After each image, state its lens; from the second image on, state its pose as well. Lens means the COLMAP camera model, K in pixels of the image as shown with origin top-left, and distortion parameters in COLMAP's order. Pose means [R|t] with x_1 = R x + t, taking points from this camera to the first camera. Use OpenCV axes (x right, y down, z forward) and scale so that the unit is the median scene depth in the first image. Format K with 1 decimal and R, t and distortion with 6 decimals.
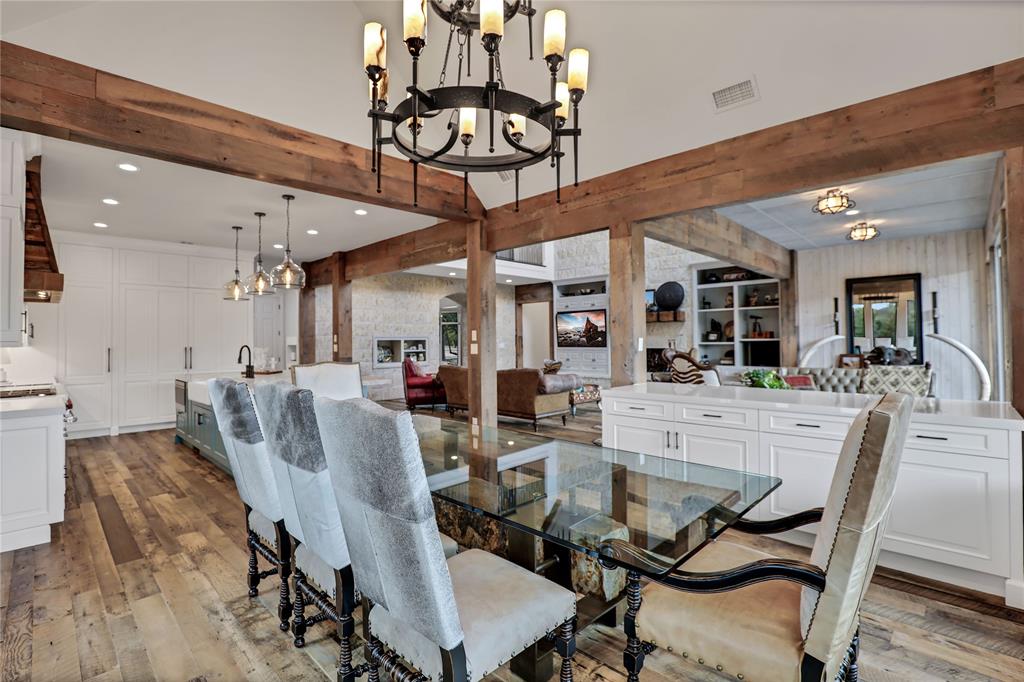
lens RADIAL K [[470.7, 0, 514.8], [0, 470.7, 337.7], [0, 0, 1]] dist [-0.031049, 0.003655]
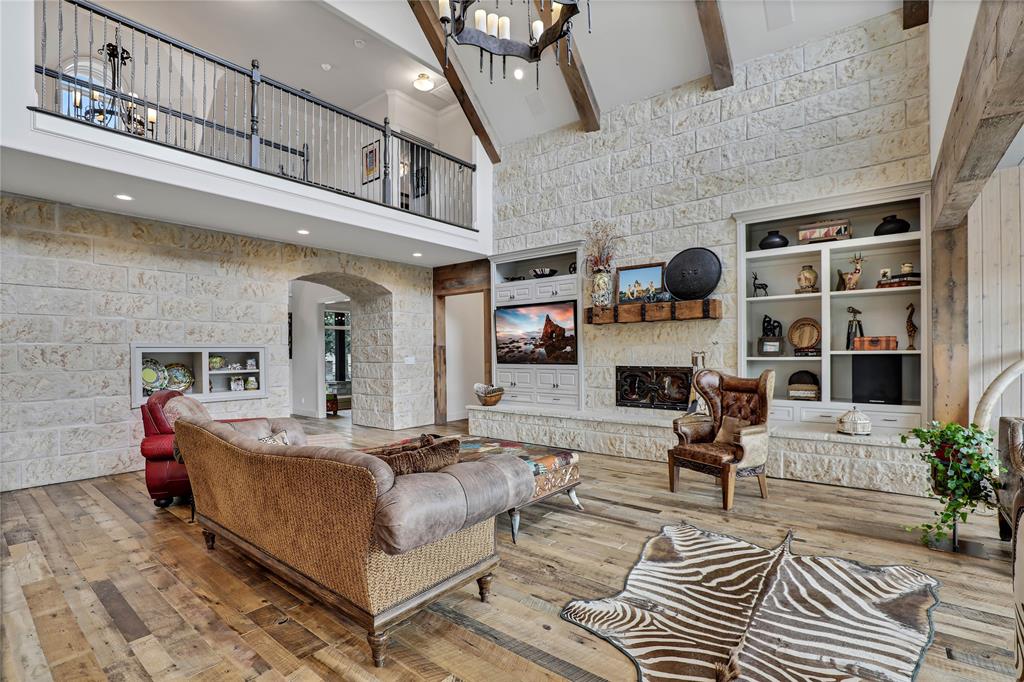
lens RADIAL K [[470.7, 0, 511.2], [0, 470.7, 350.6], [0, 0, 1]] dist [-0.031049, 0.003655]
pose [[0.996422, 0.001039, 0.084508, 0.062691], [-0.001261, 0.999996, 0.002572, 0.001283], [-0.084505, -0.002670, 0.996419, 0.423878]]
